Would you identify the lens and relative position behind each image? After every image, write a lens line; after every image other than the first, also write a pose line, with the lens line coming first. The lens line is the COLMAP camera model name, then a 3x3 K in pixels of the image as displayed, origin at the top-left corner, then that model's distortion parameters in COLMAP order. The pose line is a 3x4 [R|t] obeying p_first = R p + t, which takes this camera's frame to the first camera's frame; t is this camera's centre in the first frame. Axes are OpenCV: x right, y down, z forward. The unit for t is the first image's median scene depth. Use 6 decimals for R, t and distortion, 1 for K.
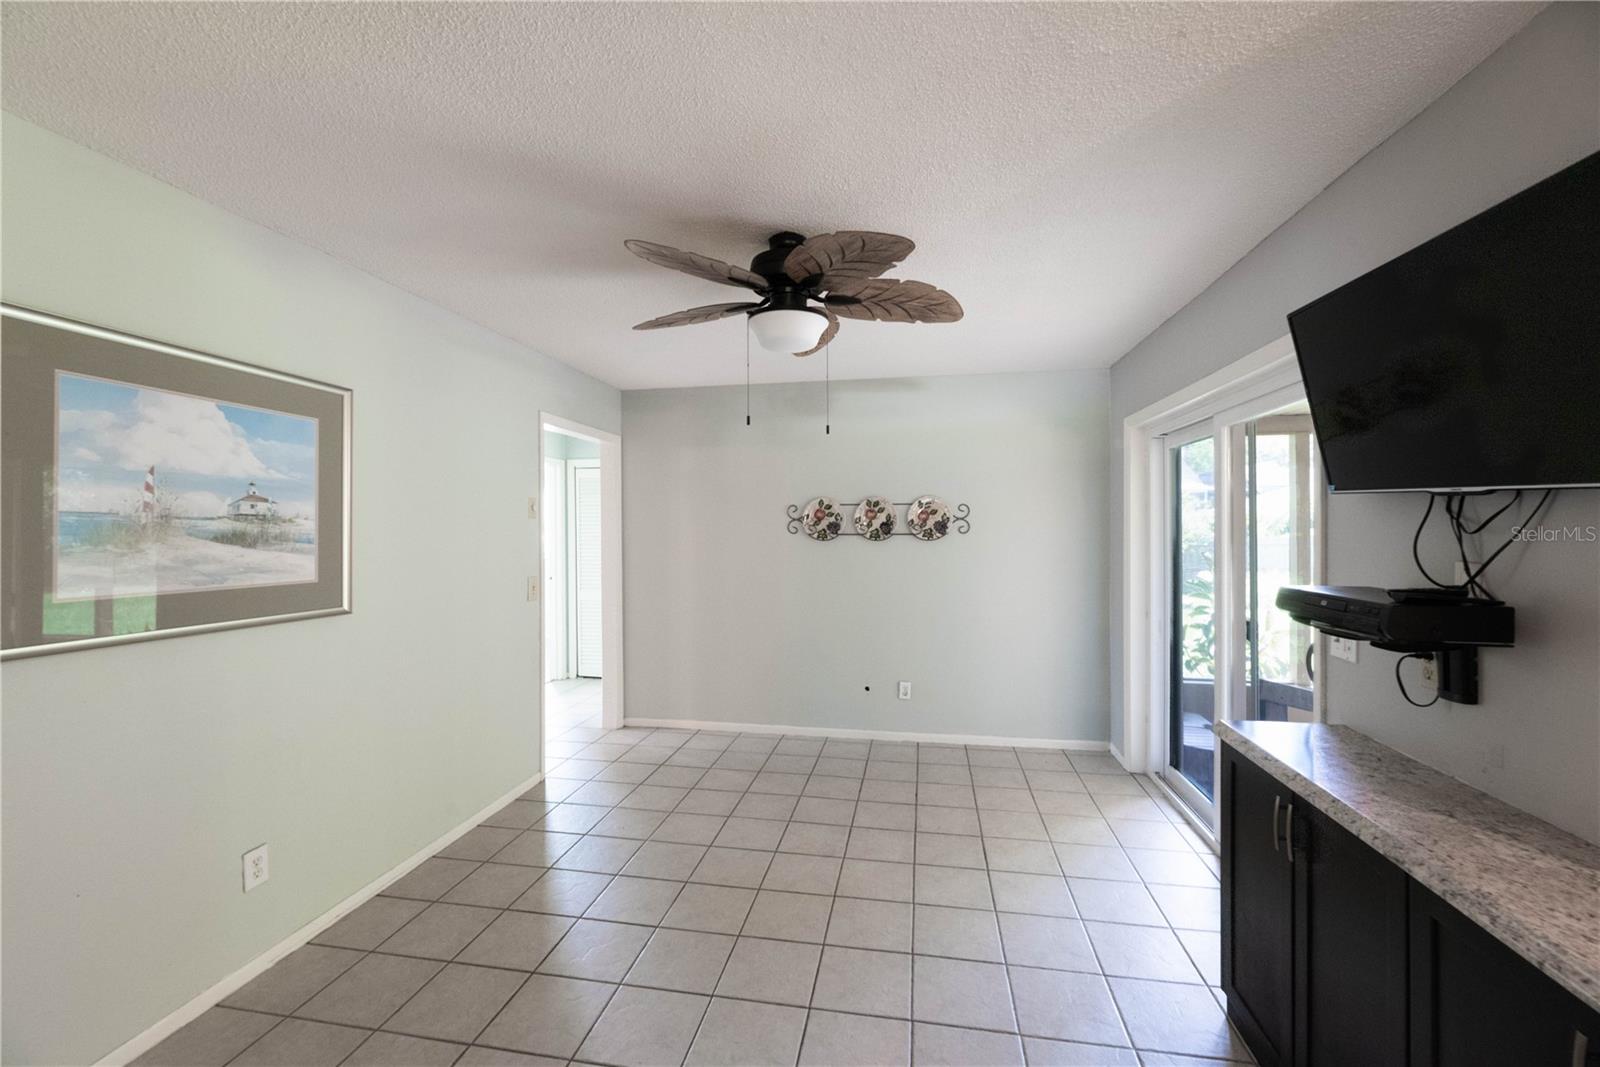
lens RADIAL K [[652.8, 0, 785.4], [0, 652.8, 528.1], [0, 0, 1]] dist [0.001433, -0.000028]
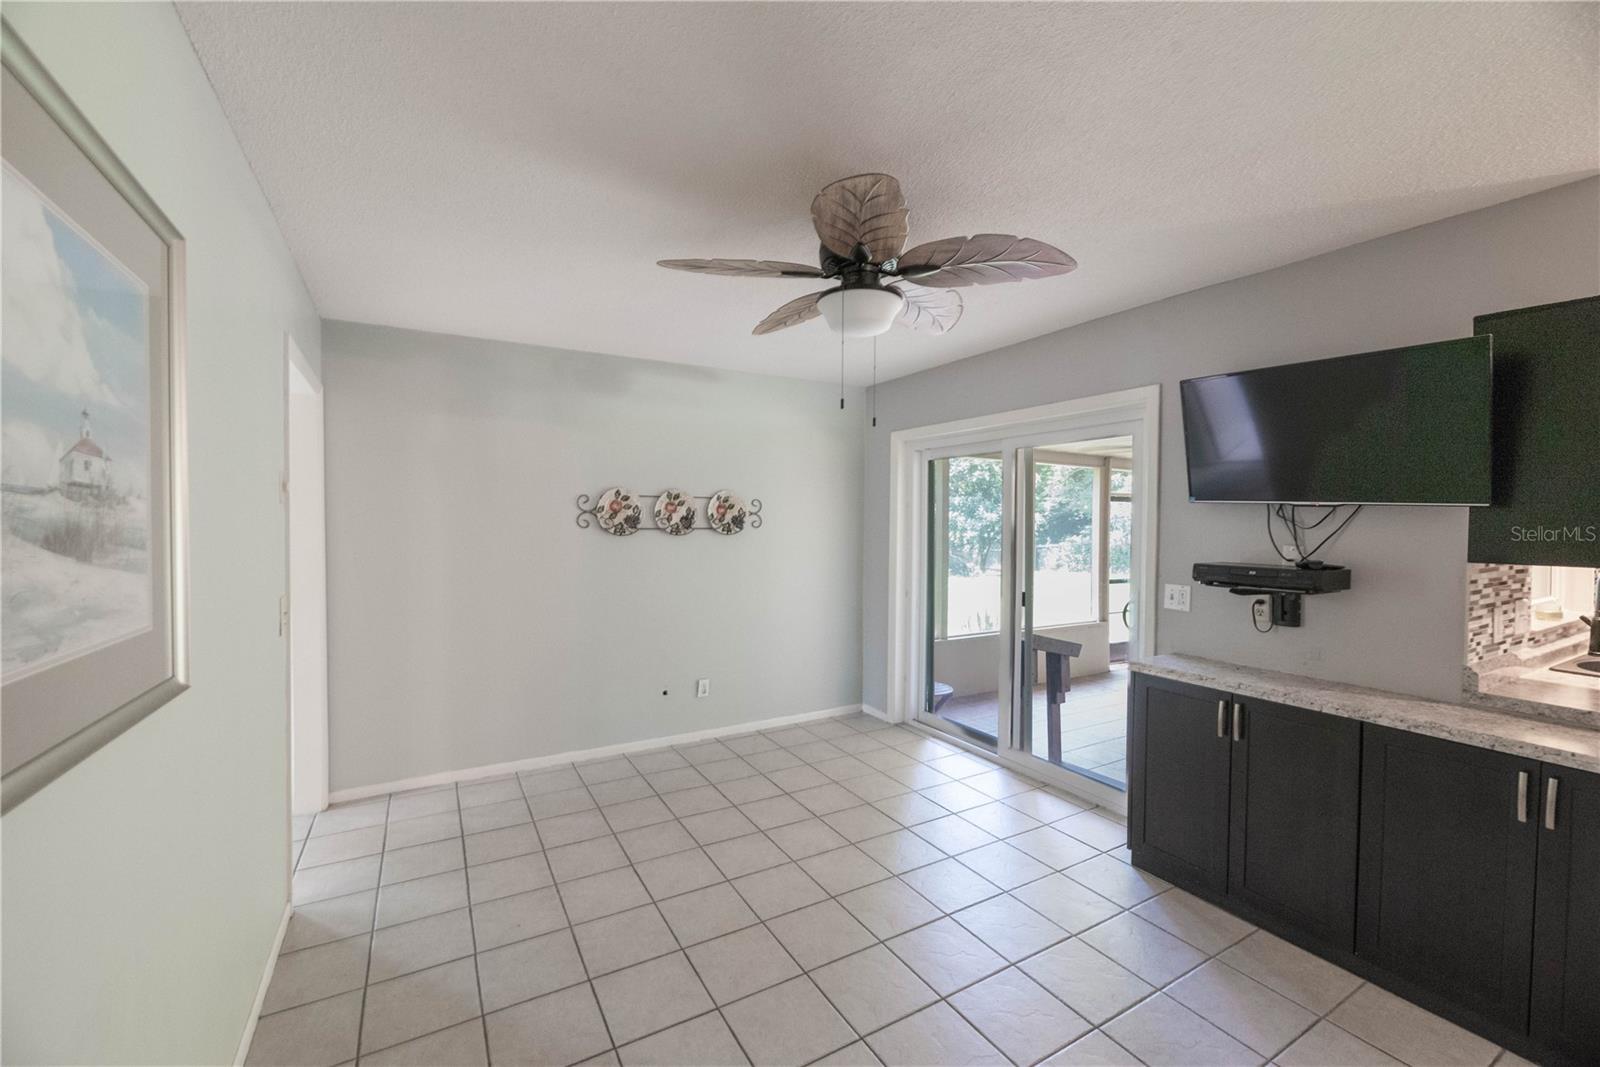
lens RADIAL K [[652.8, 0, 786.9], [0, 652.8, 536.6], [0, 0, 1]] dist [0.001433, -0.000028]
pose [[0.763908, -0.007802, 0.645278, -0.355212], [-0.006651, 0.999779, 0.019963, 0.000831], [-0.645291, -0.019542, 0.763687, 0.178095]]
